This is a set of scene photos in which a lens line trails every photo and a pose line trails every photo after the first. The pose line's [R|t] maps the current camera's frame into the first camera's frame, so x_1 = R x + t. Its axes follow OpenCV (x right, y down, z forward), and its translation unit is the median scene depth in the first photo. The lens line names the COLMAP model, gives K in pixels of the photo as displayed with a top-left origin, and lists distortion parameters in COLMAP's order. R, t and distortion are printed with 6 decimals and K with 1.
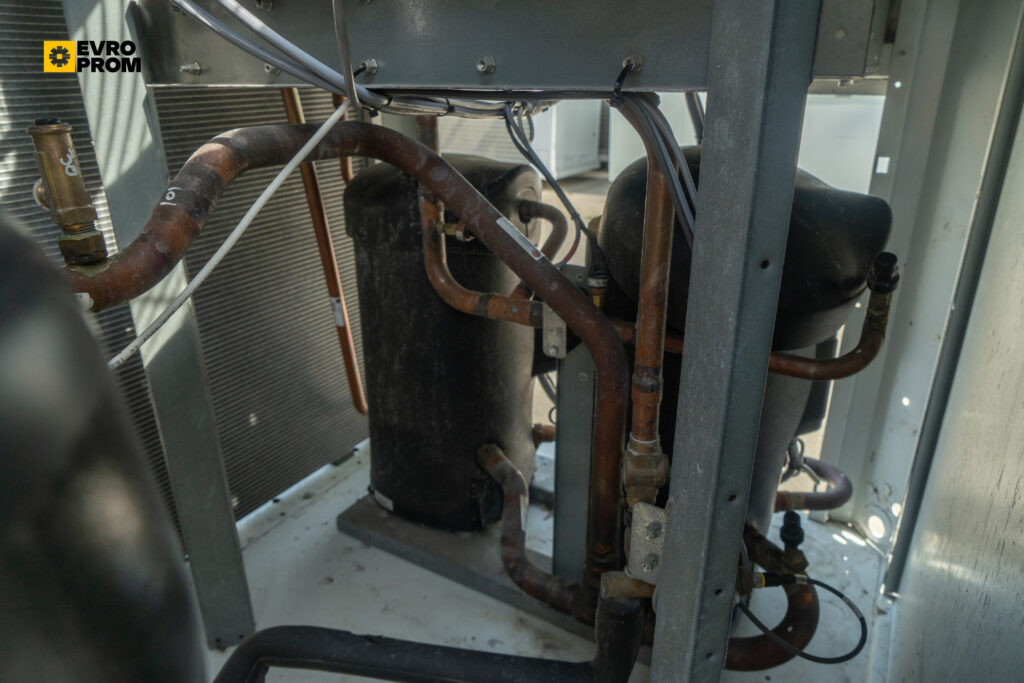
lens RADIAL K [[697.5, 0, 511.2], [0, 697.5, 335.2], [0, 0, 1]] dist [-0.024364, 0.010325]
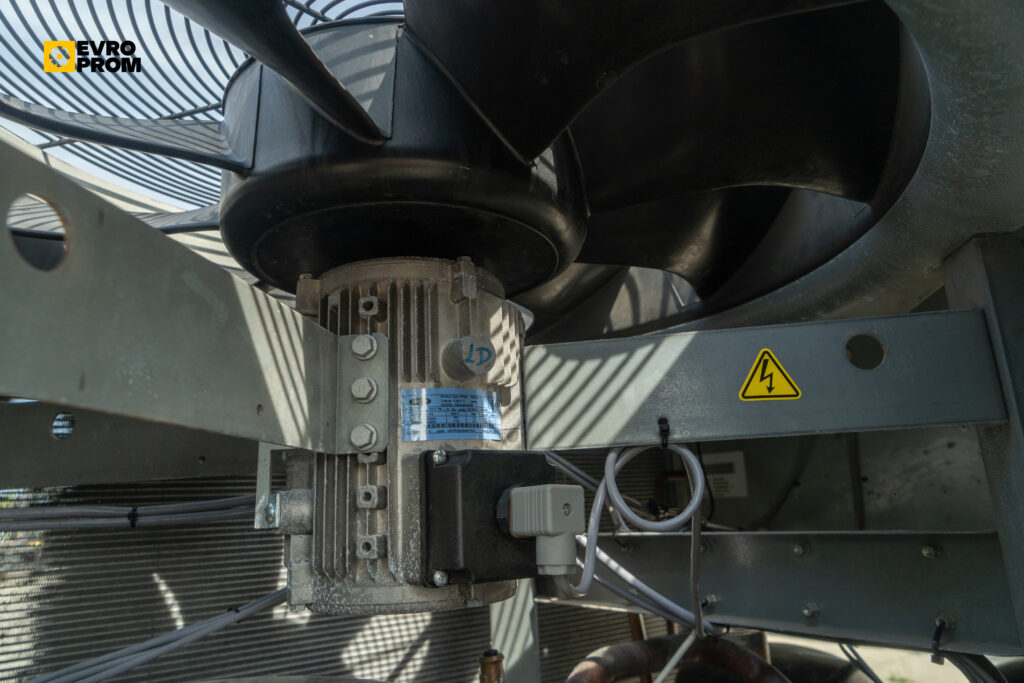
lens RADIAL K [[697.5, 0, 511.2], [0, 697.5, 335.2], [0, 0, 1]] dist [-0.024364, 0.010325]
pose [[0.915821, -0.126927, -0.381001, 0.005712], [-0.113400, 0.828391, -0.548552, -0.051439], [0.385244, 0.545581, 0.744264, -0.324025]]
